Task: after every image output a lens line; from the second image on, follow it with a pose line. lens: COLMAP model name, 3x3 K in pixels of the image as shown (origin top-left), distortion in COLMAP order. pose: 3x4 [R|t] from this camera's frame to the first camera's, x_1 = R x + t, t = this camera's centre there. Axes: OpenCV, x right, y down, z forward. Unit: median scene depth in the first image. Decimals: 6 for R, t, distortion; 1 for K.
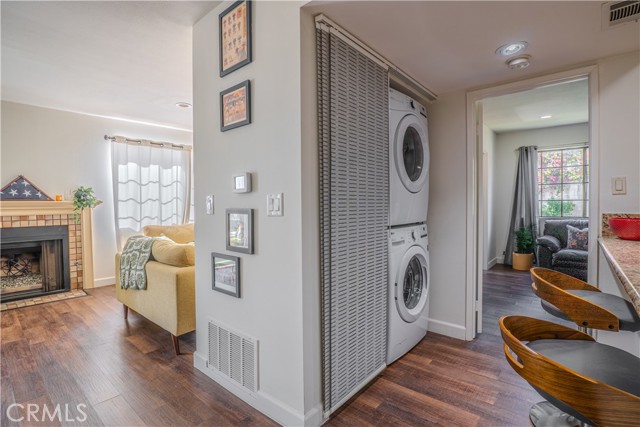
lens RADIAL K [[312.2, 0, 319.3], [0, 312.2, 209.4], [0, 0, 1]] dist [-0.037062, 0.004628]
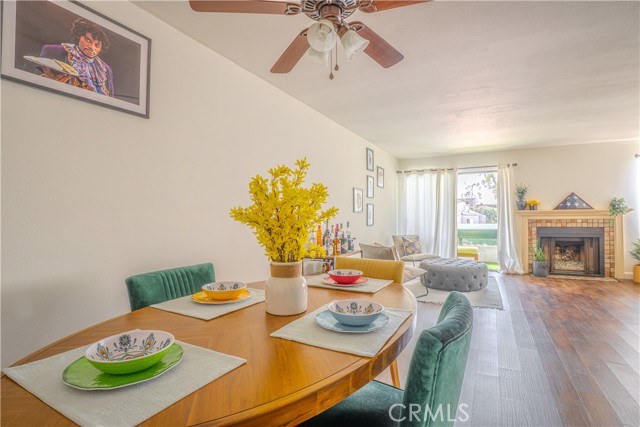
lens RADIAL K [[312.2, 0, 323.4], [0, 312.2, 215.4], [0, 0, 1]] dist [-0.037062, 0.004628]
pose [[0.207491, 0.001426, -0.978236, 0.220920], [-0.010608, 0.999943, -0.000793, 0.014341], [0.978179, 0.010541, 0.207494, -0.481210]]
